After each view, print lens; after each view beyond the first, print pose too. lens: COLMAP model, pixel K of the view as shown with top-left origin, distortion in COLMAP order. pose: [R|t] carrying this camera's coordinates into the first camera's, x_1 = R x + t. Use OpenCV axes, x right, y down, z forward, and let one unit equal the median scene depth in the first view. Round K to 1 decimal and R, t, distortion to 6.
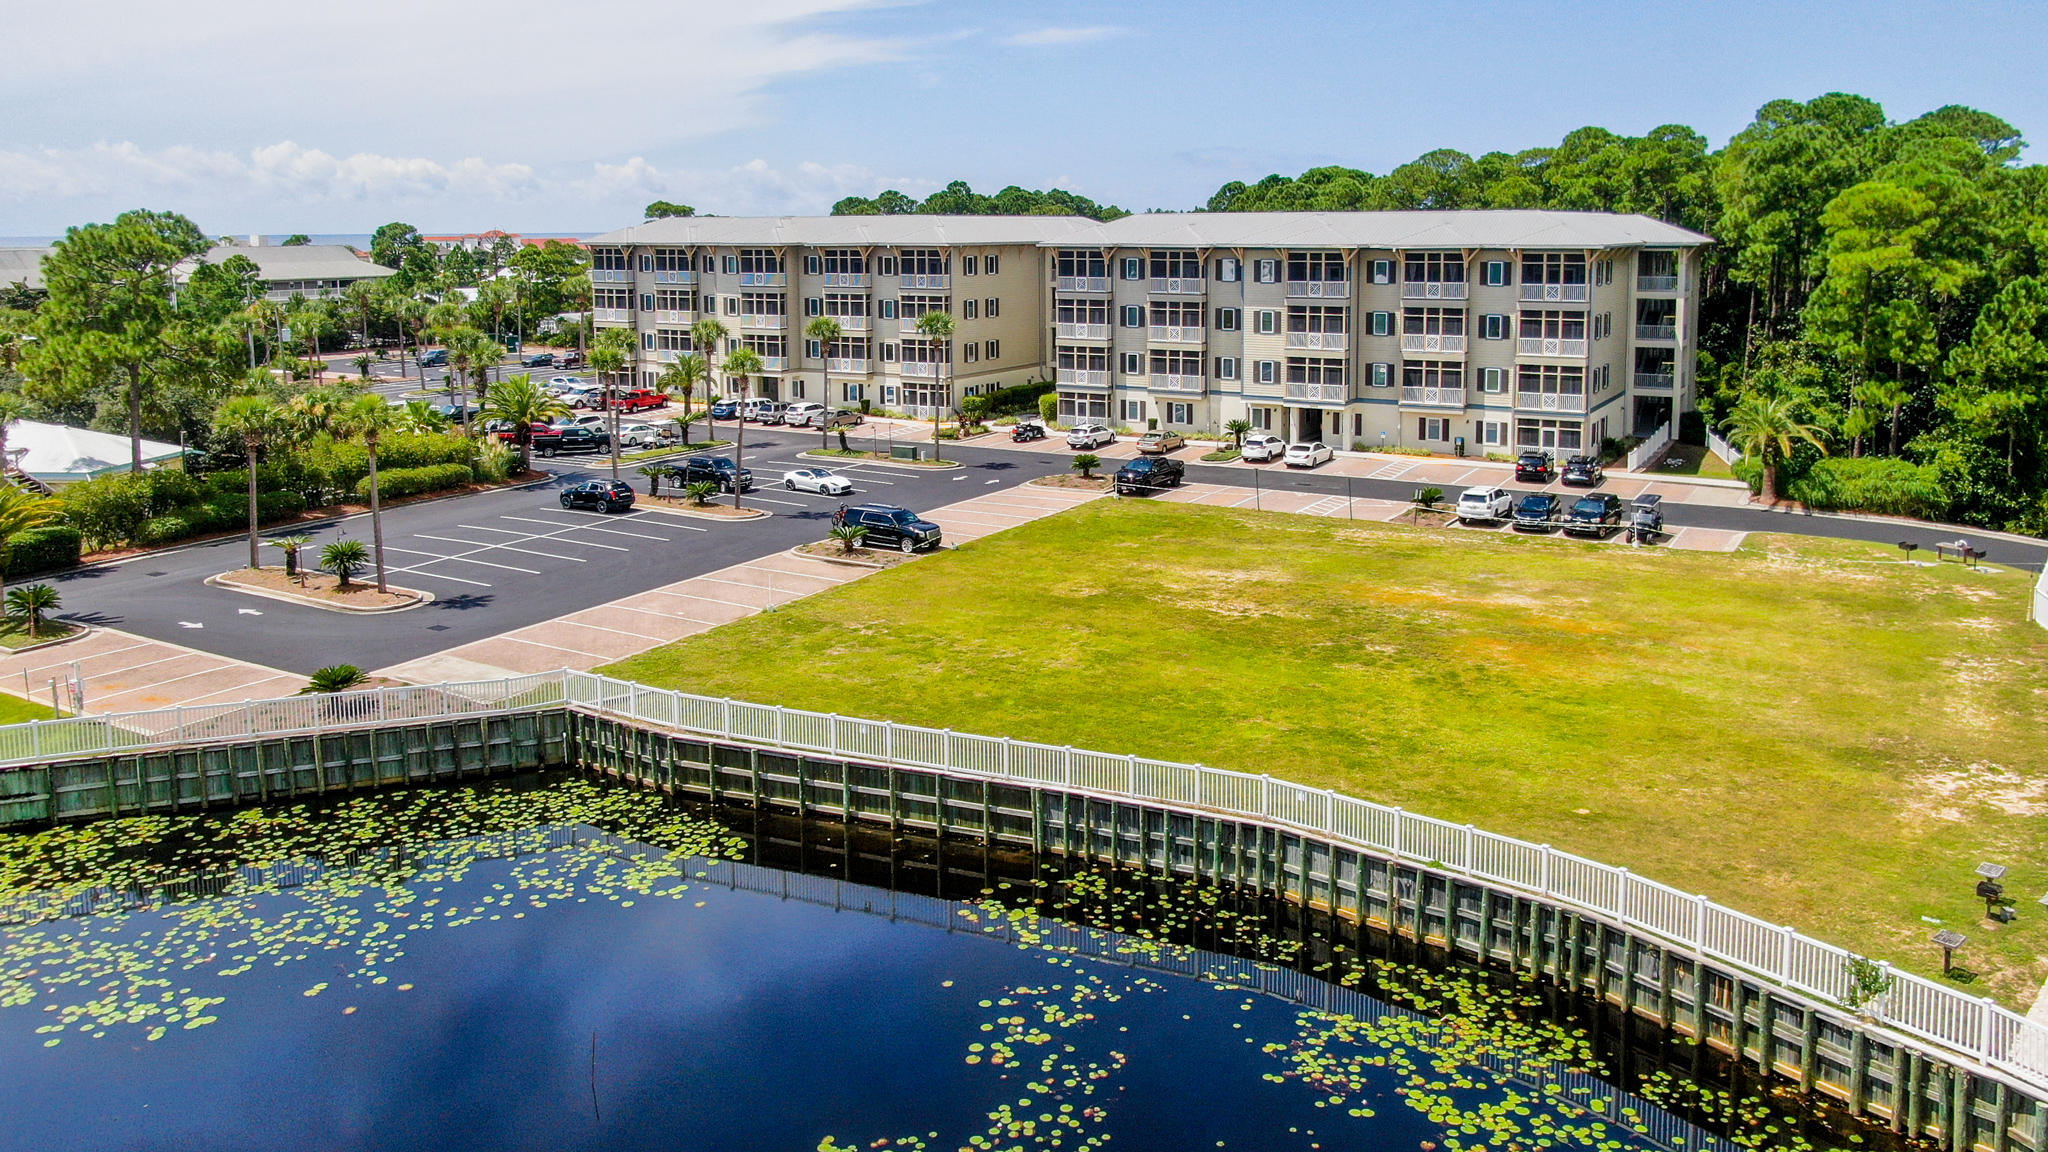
lens RADIAL K [[1415.1, 0, 1024.0], [0, 1415.1, 576.0], [0, 0, 1]] dist [-0.077408, 0.063910]
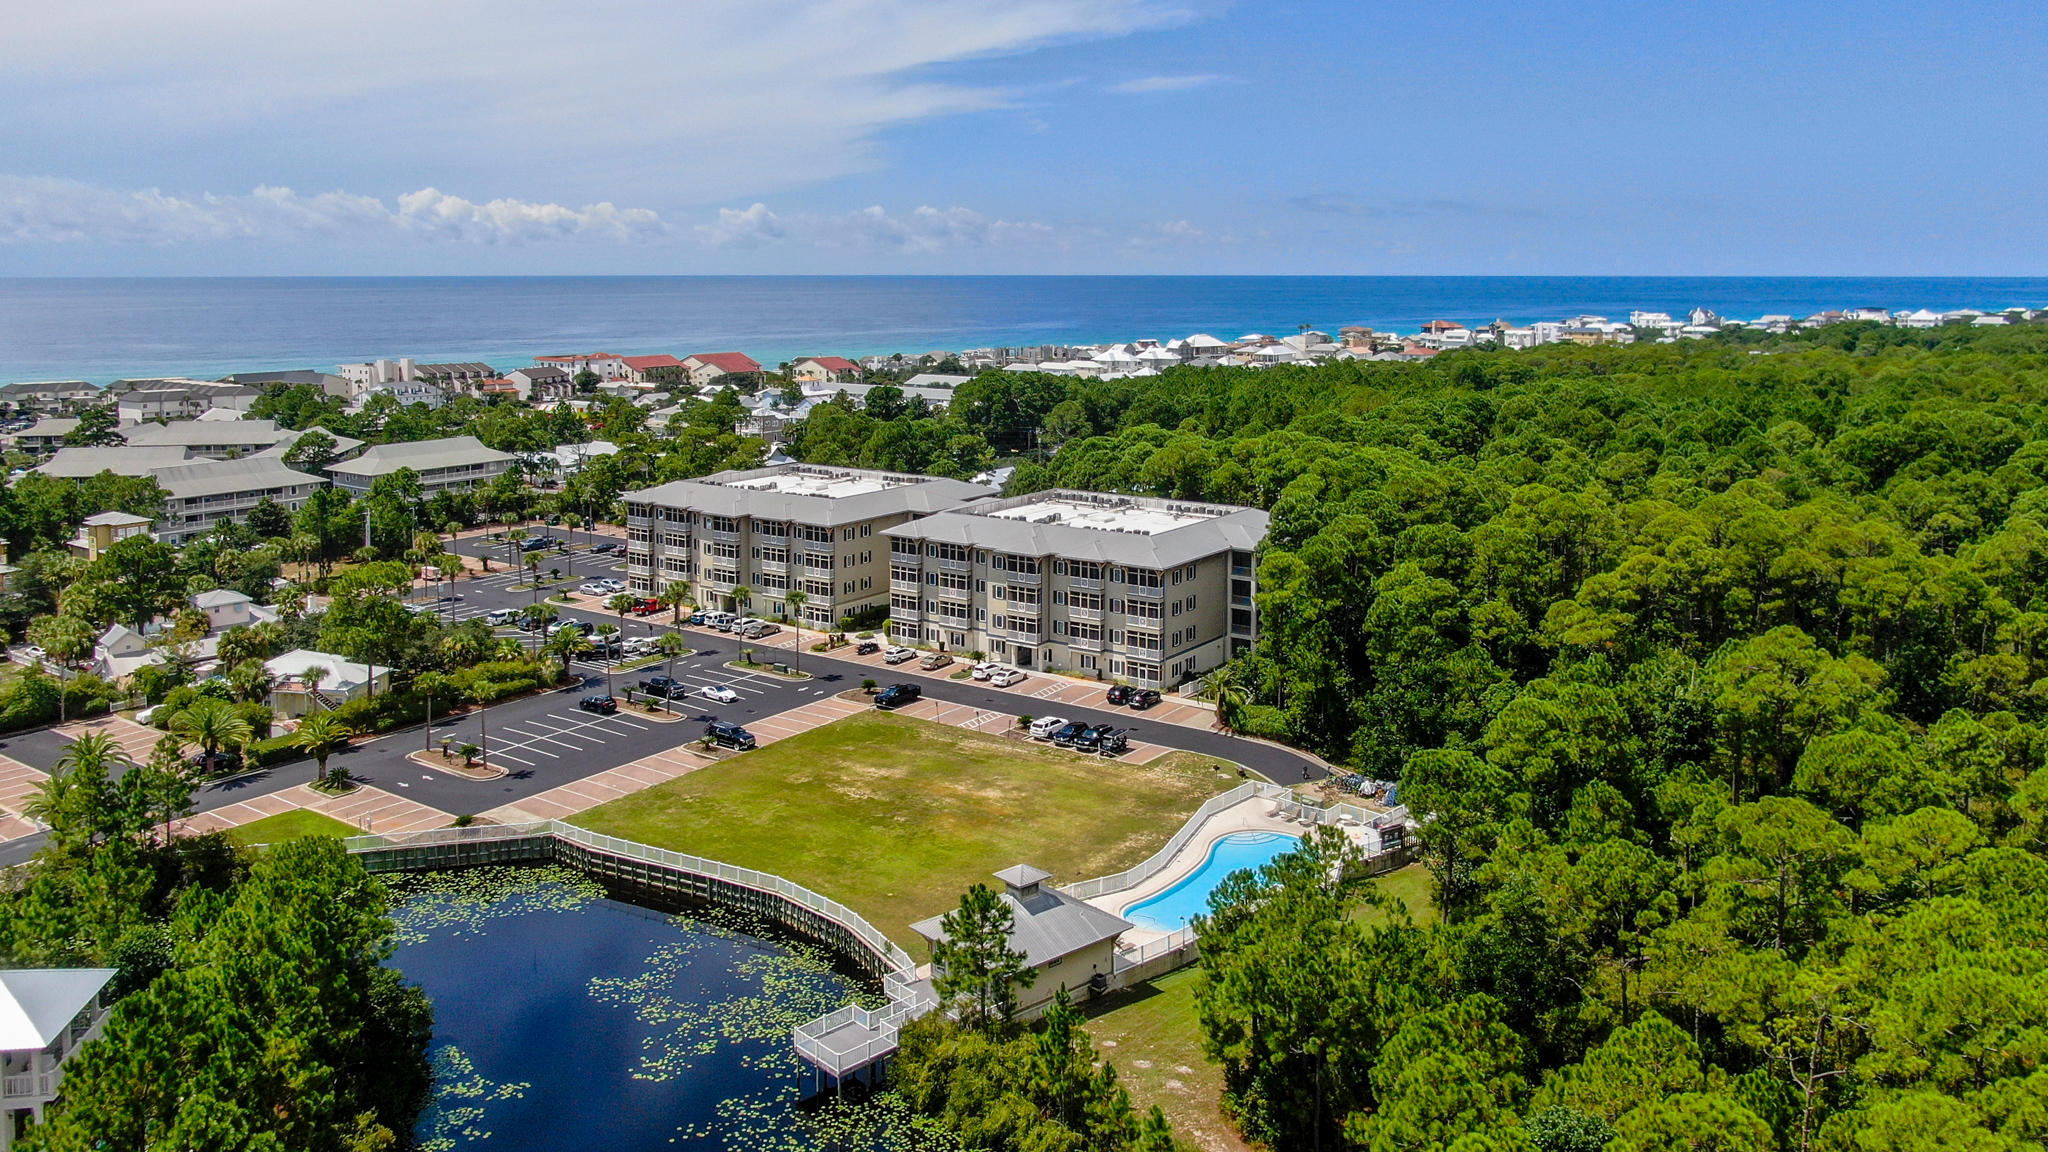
lens RADIAL K [[1415.1, 0, 1024.0], [0, 1415.1, 576.0], [0, 0, 1]] dist [-0.077408, 0.063910]
pose [[0.996848, 0.023303, -0.075831, 0.500799], [-0.025612, 0.999233, -0.029624, -0.228060], [0.075082, 0.031473, 0.996681, -1.048556]]
